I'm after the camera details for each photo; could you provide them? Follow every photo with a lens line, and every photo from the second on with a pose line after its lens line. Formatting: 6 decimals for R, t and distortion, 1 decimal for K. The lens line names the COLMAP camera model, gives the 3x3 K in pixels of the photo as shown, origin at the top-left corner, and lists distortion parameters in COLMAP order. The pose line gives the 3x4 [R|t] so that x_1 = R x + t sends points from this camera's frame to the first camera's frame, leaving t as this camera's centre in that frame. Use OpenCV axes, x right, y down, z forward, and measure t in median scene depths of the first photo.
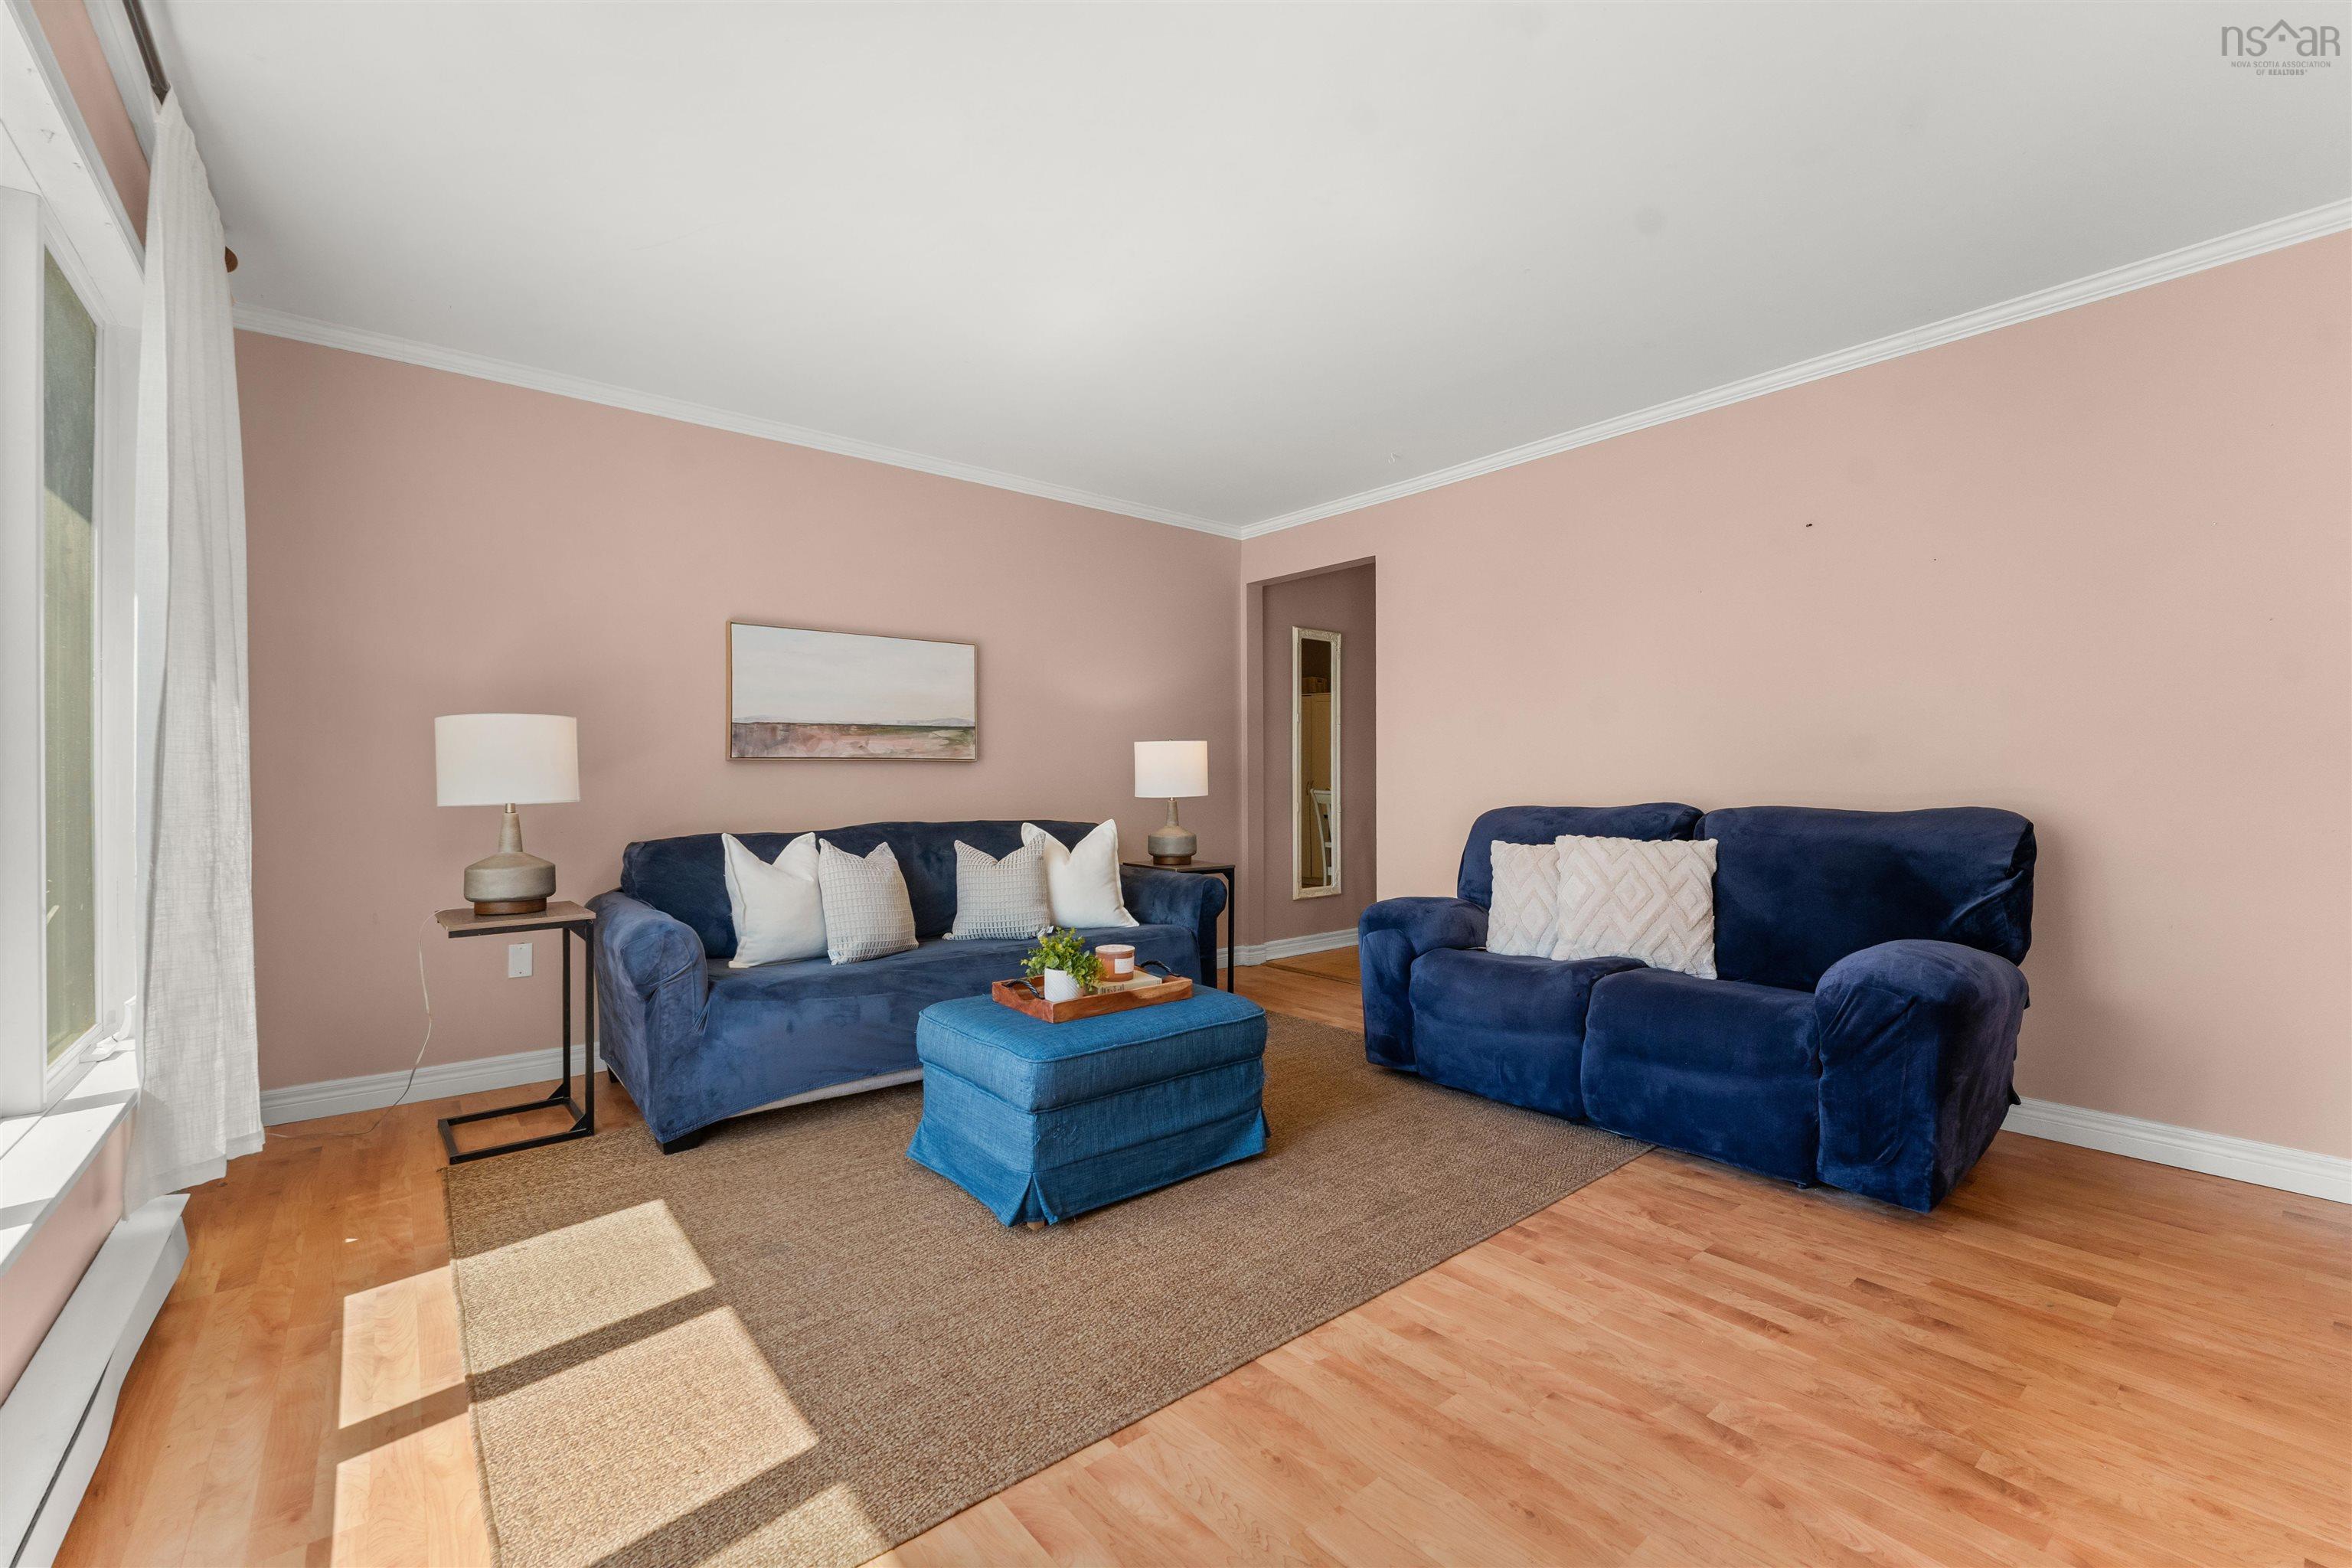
lens RADIAL K [[962.7, 0, 1178.1], [0, 962.7, 768.7], [0, 0, 1]] dist [-0.000458, -0.000267]
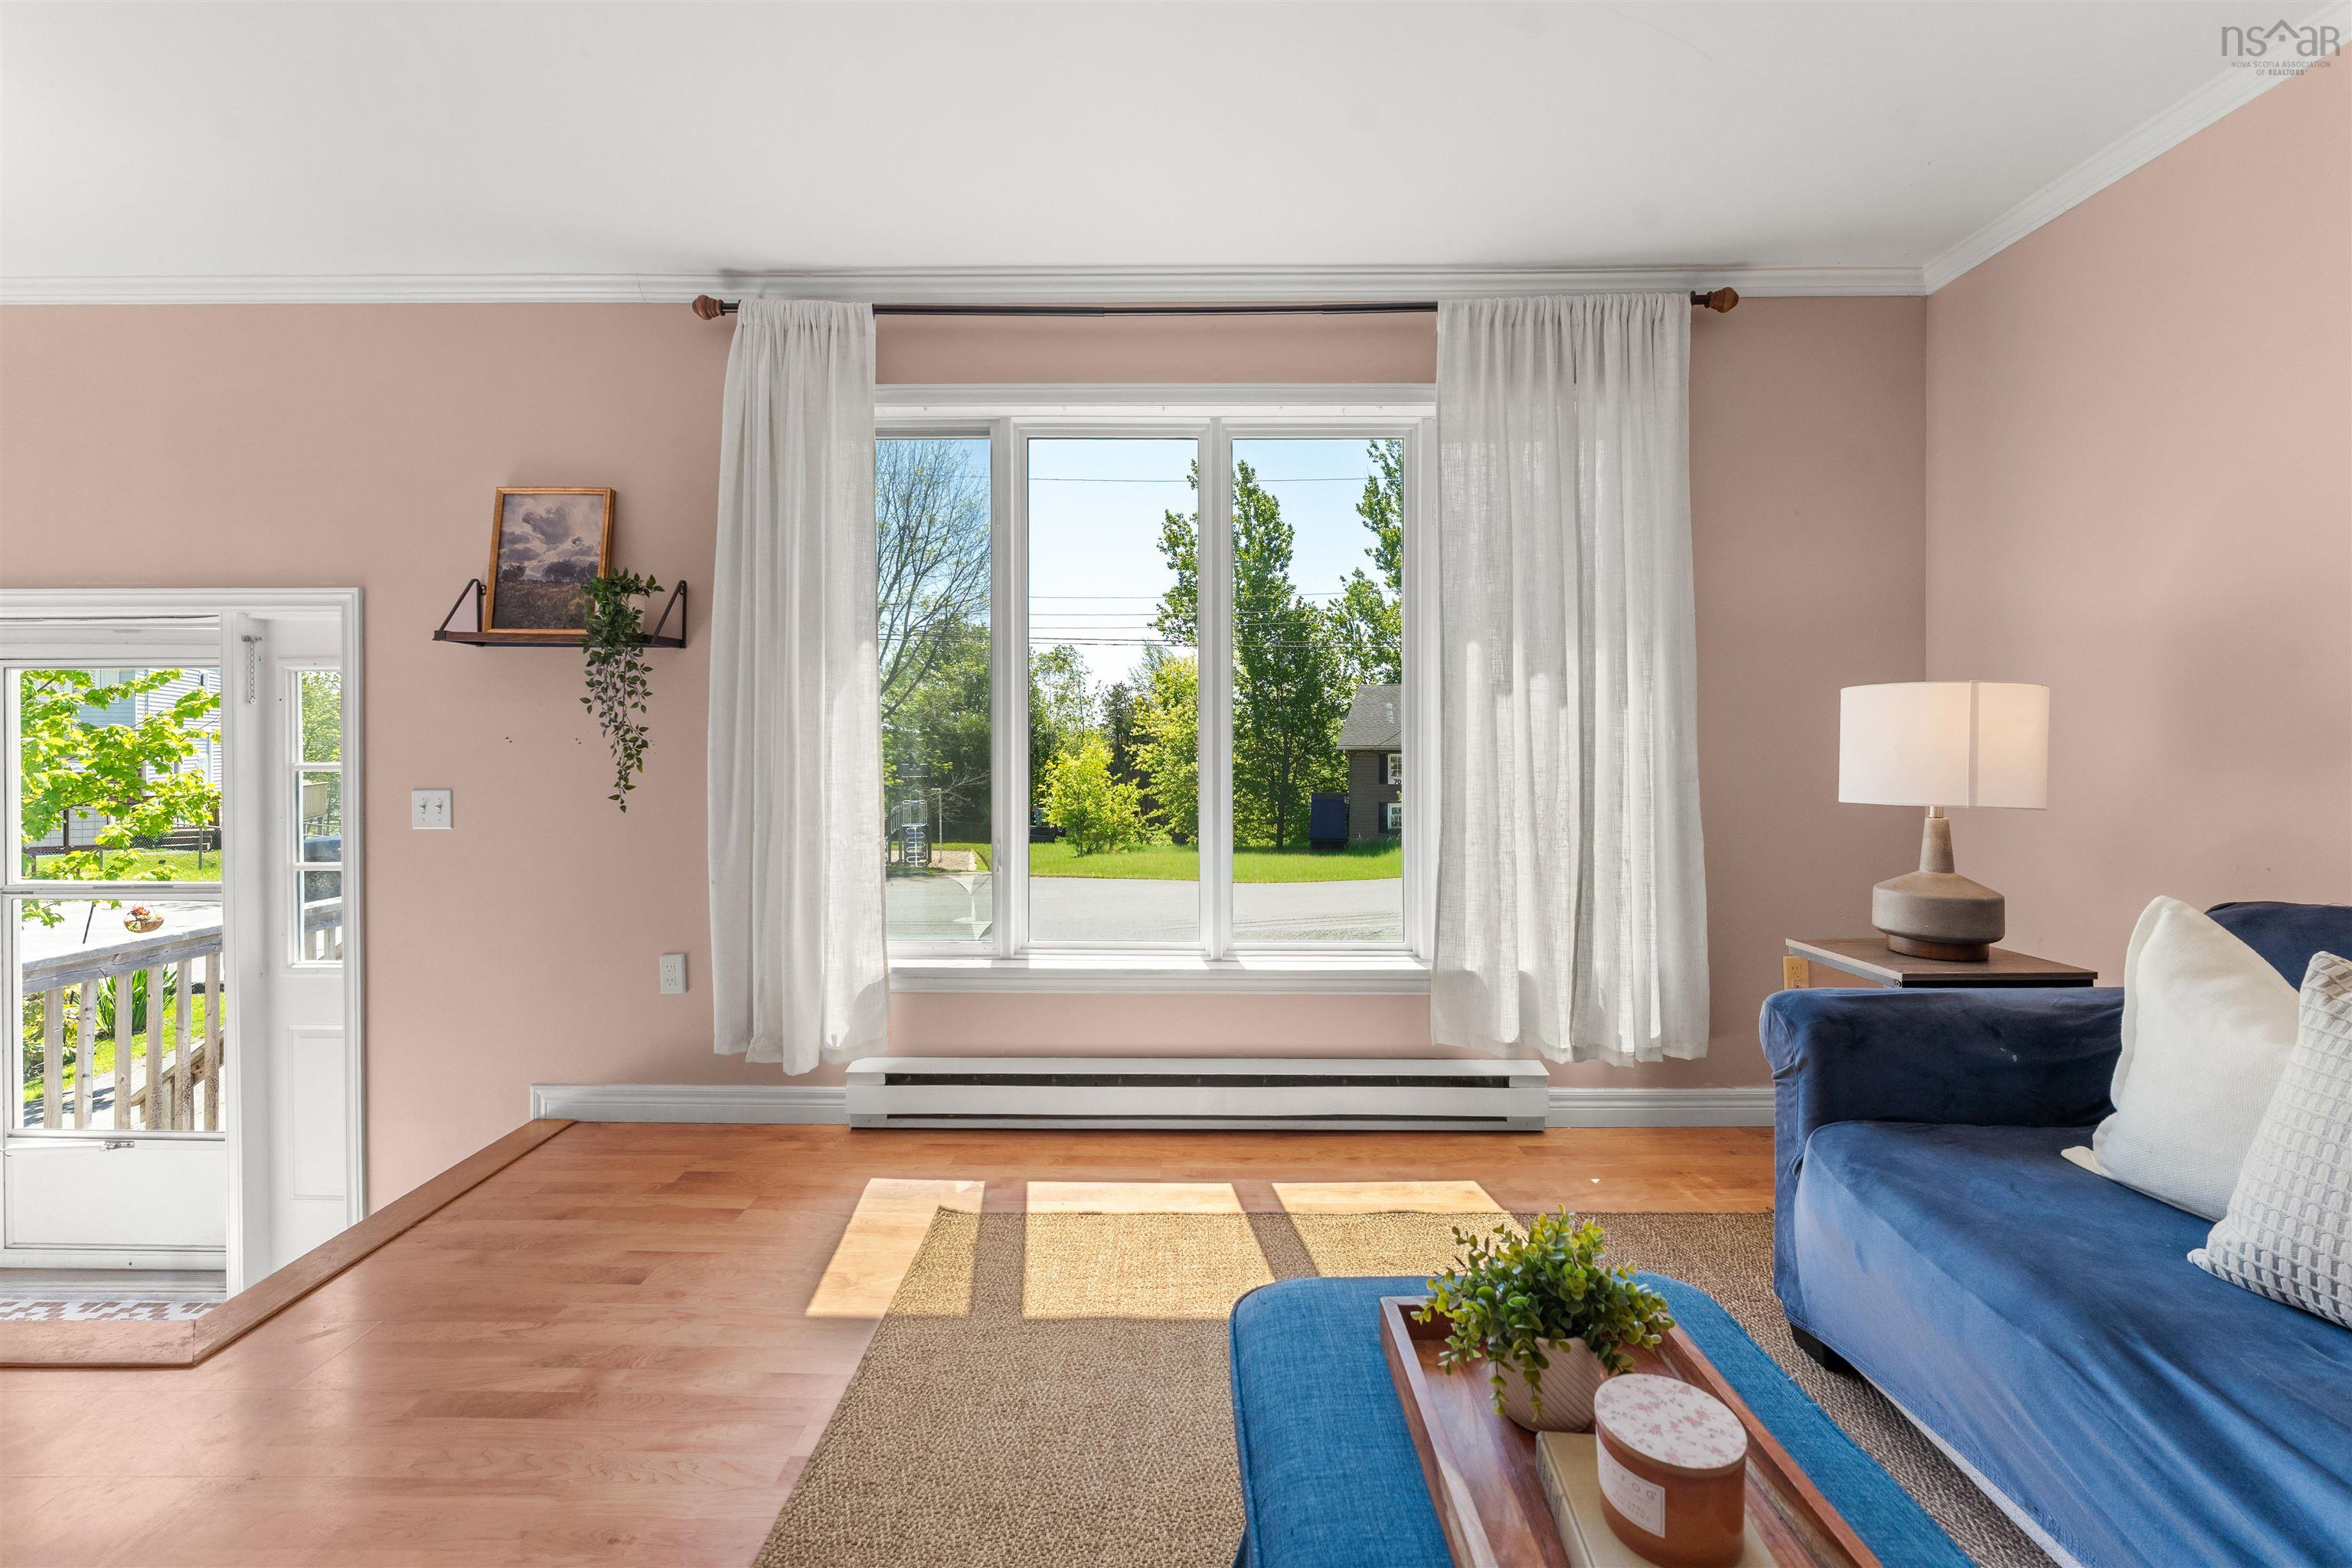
lens RADIAL K [[961.0, 0, 1172.1], [0, 961.0, 742.5], [0, 0, 1]] dist [-0.001250, -0.000373]
pose [[-0.639119, 0.001084, -0.769107, 0.301221], [0.003105, 0.999994, -0.001171, -0.017196], [0.769102, -0.003136, -0.639119, 1.303357]]
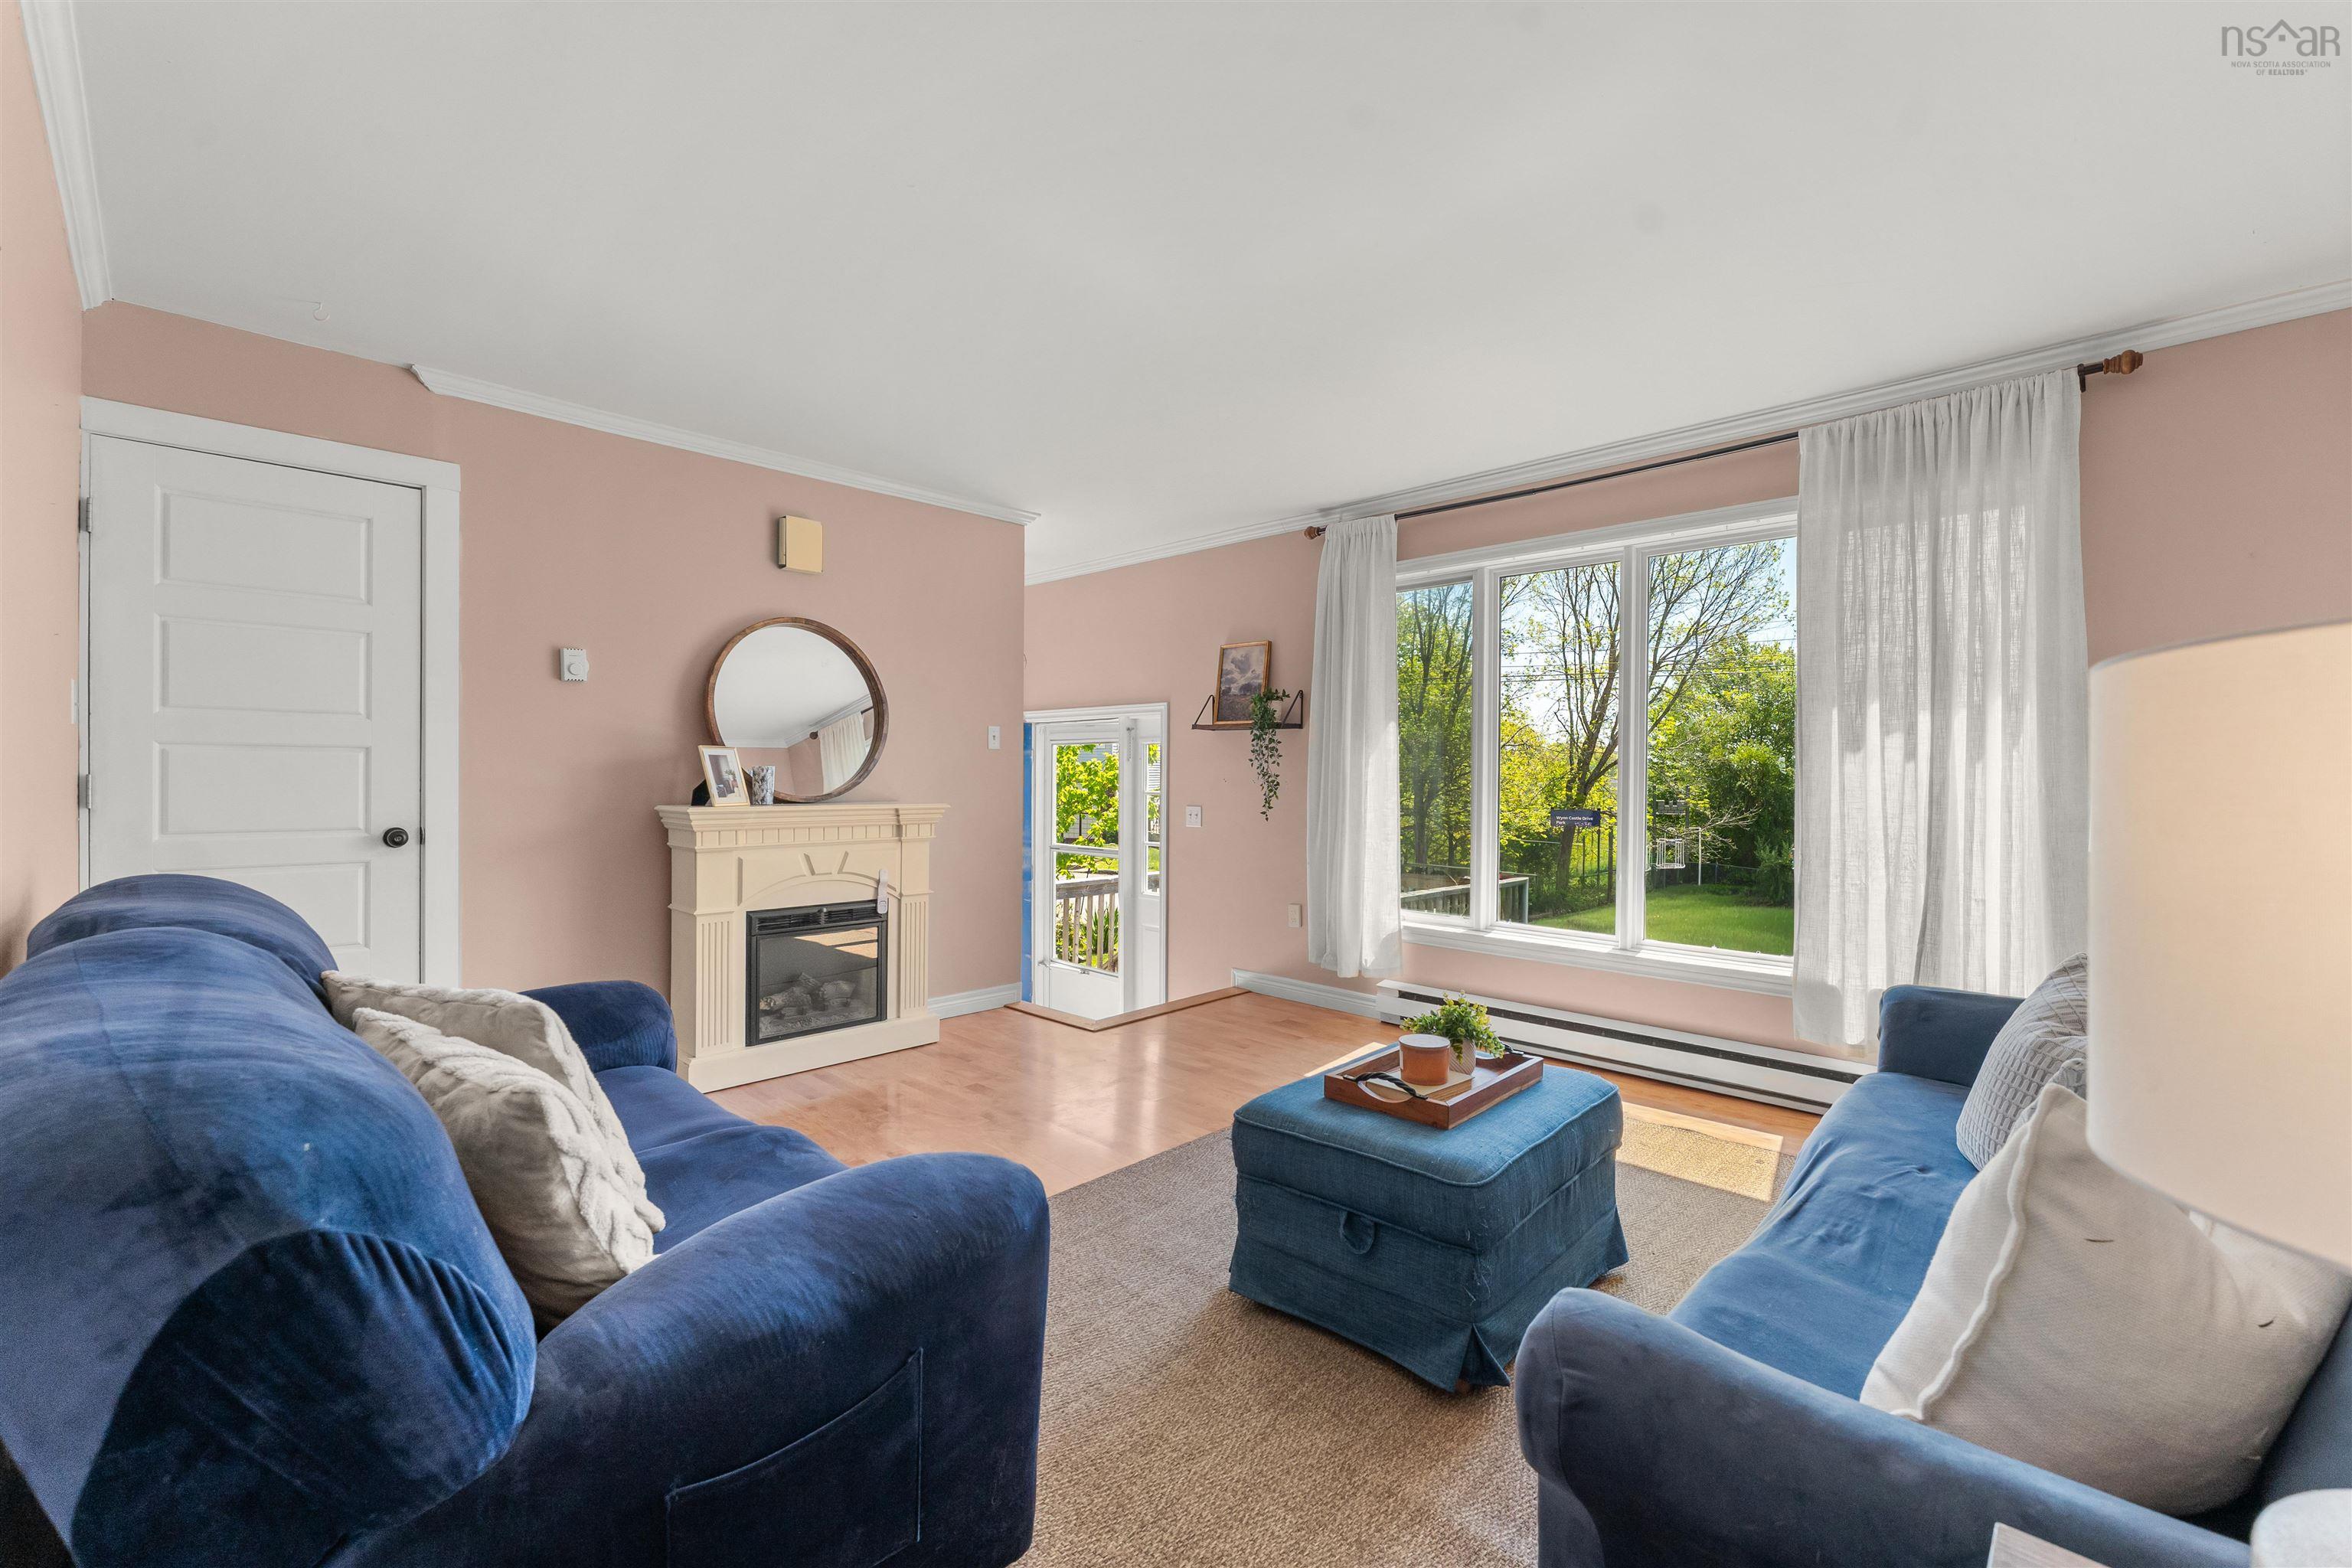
lens RADIAL K [[962.7, 0, 1178.1], [0, 962.7, 768.7], [0, 0, 1]] dist [-0.000458, -0.000267]
pose [[-0.993039, -0.006857, -0.117585, 0.277178], [-0.005987, 0.999952, -0.007756, -0.034523], [0.117632, -0.006998, -0.993033, 2.150260]]
